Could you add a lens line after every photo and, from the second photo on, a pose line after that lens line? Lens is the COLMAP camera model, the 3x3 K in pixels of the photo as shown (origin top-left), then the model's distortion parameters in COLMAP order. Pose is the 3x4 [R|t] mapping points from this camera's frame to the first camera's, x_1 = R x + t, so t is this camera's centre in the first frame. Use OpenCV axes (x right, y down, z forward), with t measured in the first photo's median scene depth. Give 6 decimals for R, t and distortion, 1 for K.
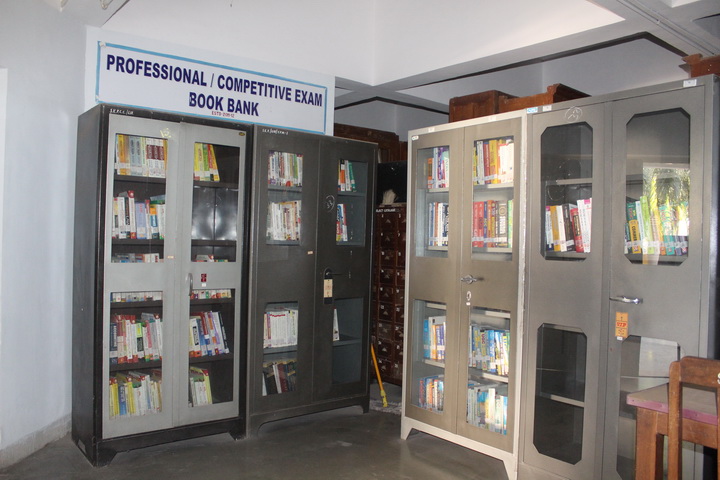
lens RADIAL K [[587.2, 0, 359.9], [0, 587.2, 242.5], [0, 0, 1]] dist [-0.124144, 0.104886]
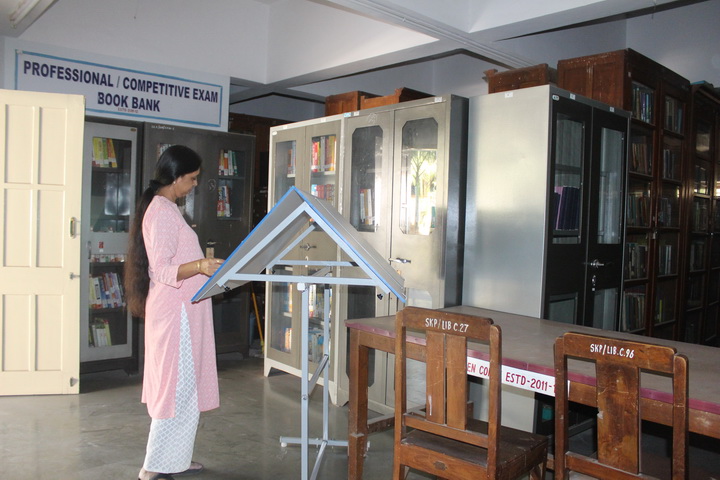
lens RADIAL K [[587.2, 0, 365.8], [0, 587.2, 239.9], [0, 0, 1]] dist [-0.124144, 0.104886]
pose [[0.998730, 0.004163, 0.050204, 0.208903], [-0.005918, 0.999375, 0.034845, 0.002368], [-0.050028, -0.035098, 0.998131, -0.231730]]
